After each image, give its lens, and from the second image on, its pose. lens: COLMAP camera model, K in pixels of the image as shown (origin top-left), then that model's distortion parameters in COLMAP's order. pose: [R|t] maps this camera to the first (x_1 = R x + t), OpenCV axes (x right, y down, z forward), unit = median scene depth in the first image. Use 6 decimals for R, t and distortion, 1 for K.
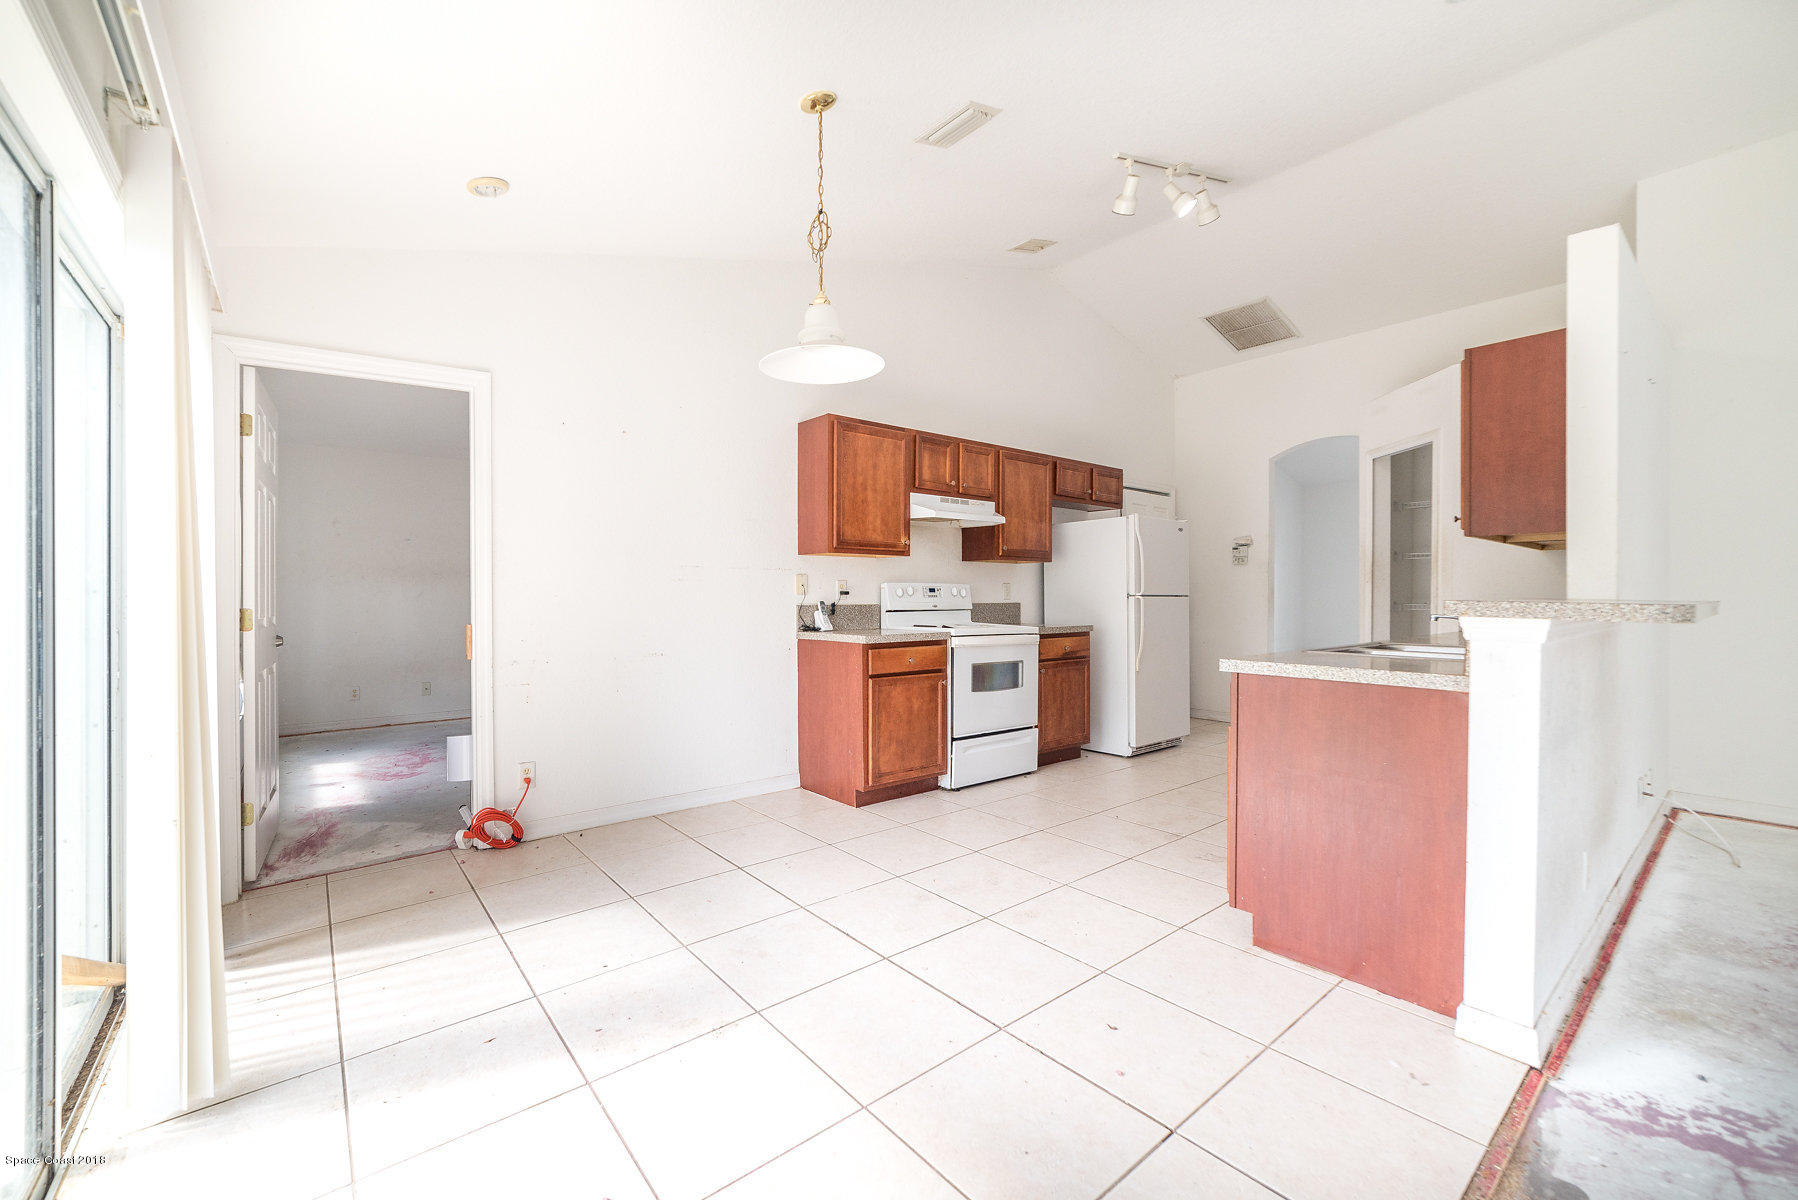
lens RADIAL K [[724.0, 0, 867.8], [0, 724.0, 600.3], [0, 0, 1]] dist [-0.020592, -0.000011]
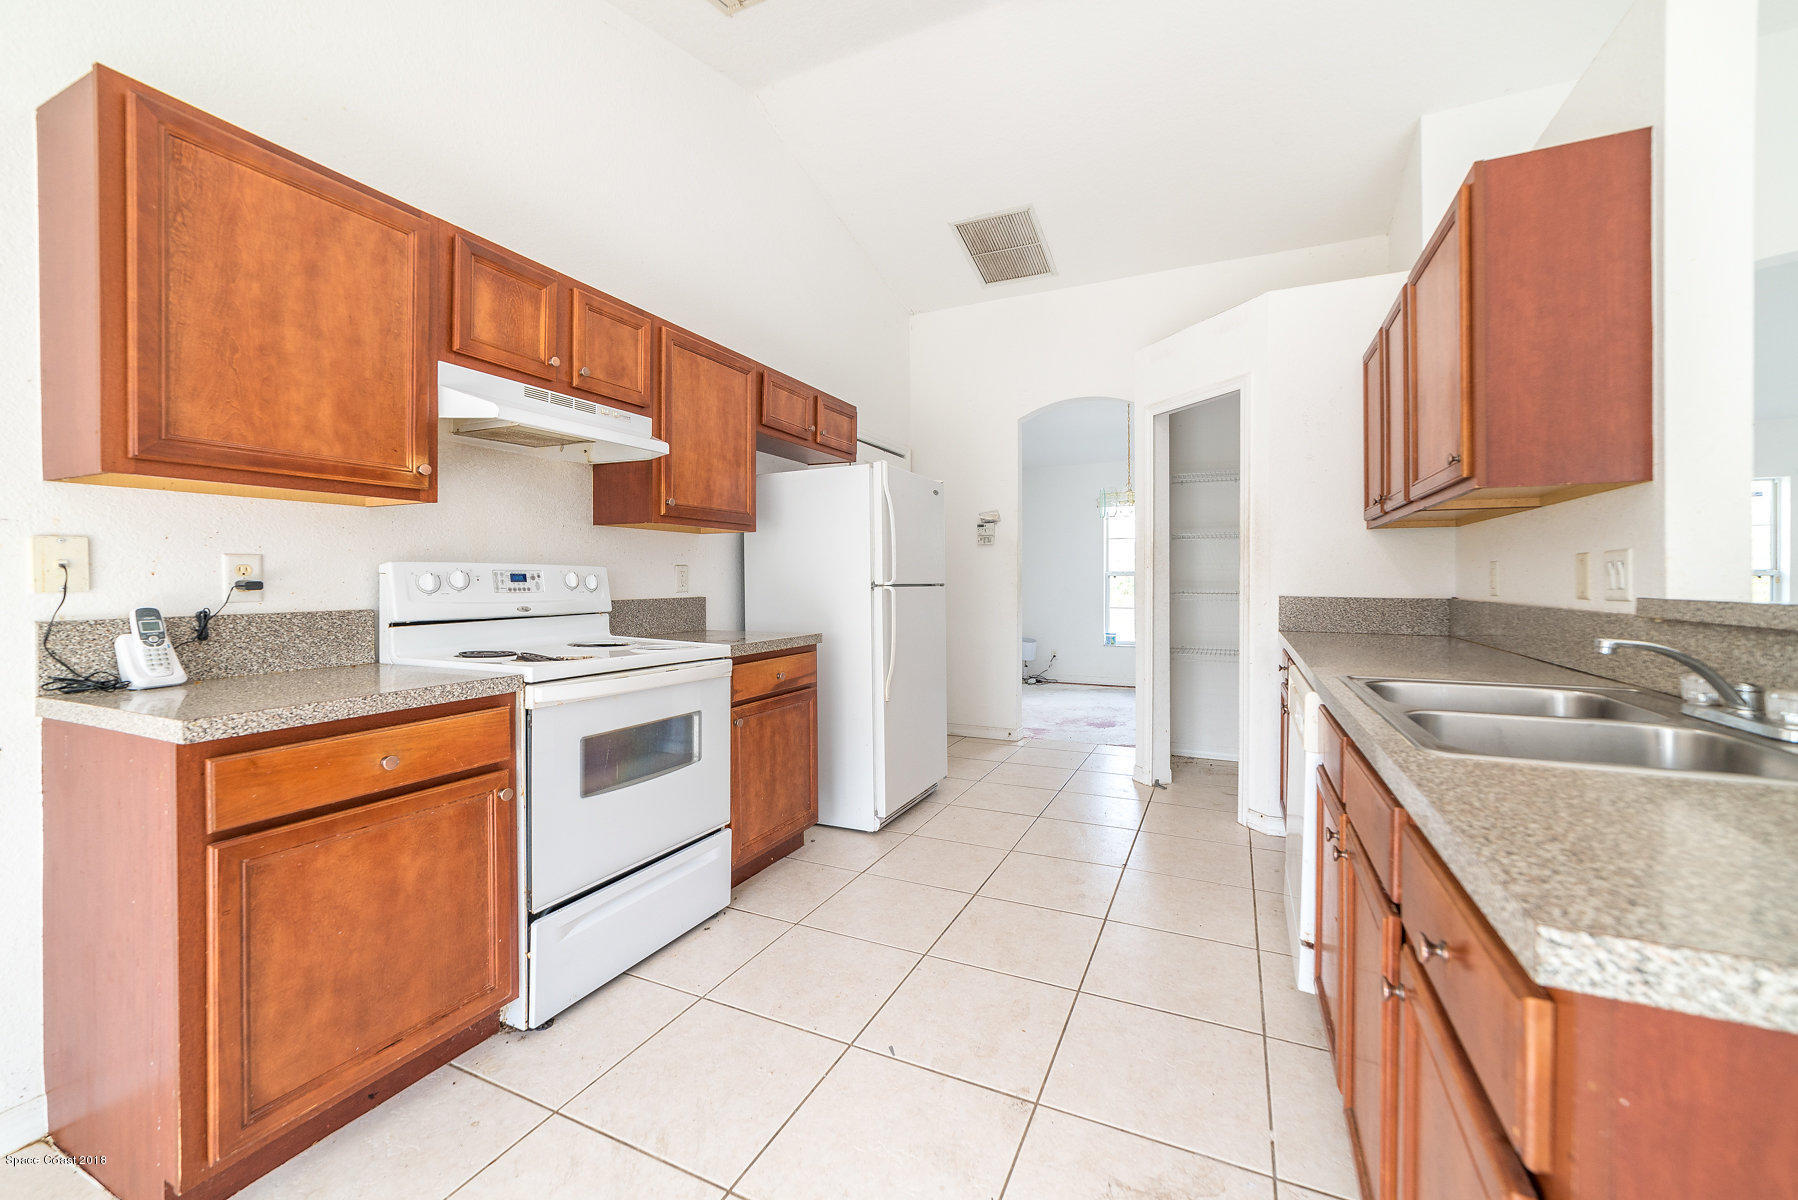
lens RADIAL K [[688.5, 0, 926.6], [0, 688.5, 579.5], [0, 0, 1]] dist [-0.011969, 0.000103]
pose [[0.884307, -0.001572, 0.466903, 0.122867], [0.003902, 0.999984, -0.004024, -0.010110], [-0.466889, 0.005381, 0.884300, 0.464783]]
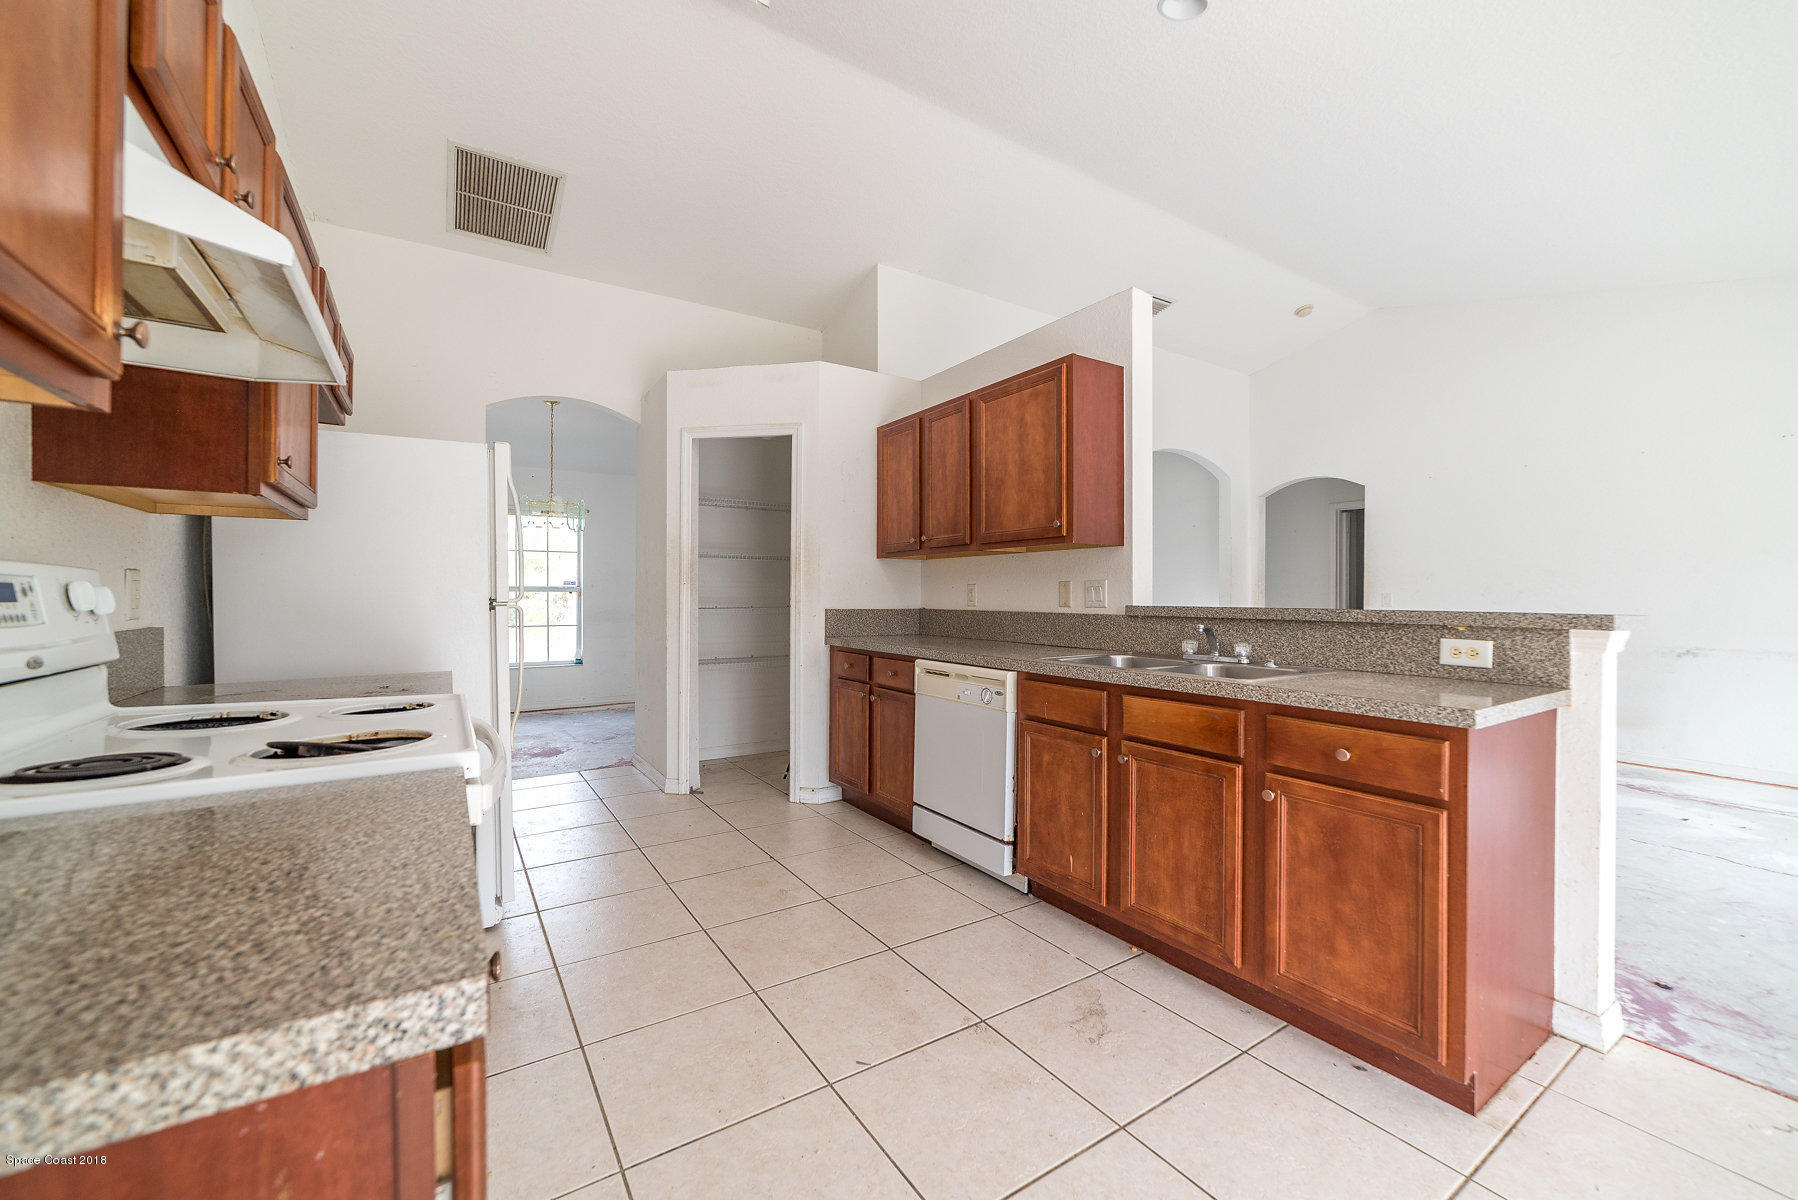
lens RADIAL K [[698.6, 0, 876.3], [0, 698.6, 586.6], [0, 0, 1]] dist [-0.019225, 0.000032]
pose [[0.106116, 0.009554, 0.994308, -0.095761], [0.003761, 0.999943, -0.010009, -0.013150], [-0.994347, 0.004802, 0.106074, 0.750310]]
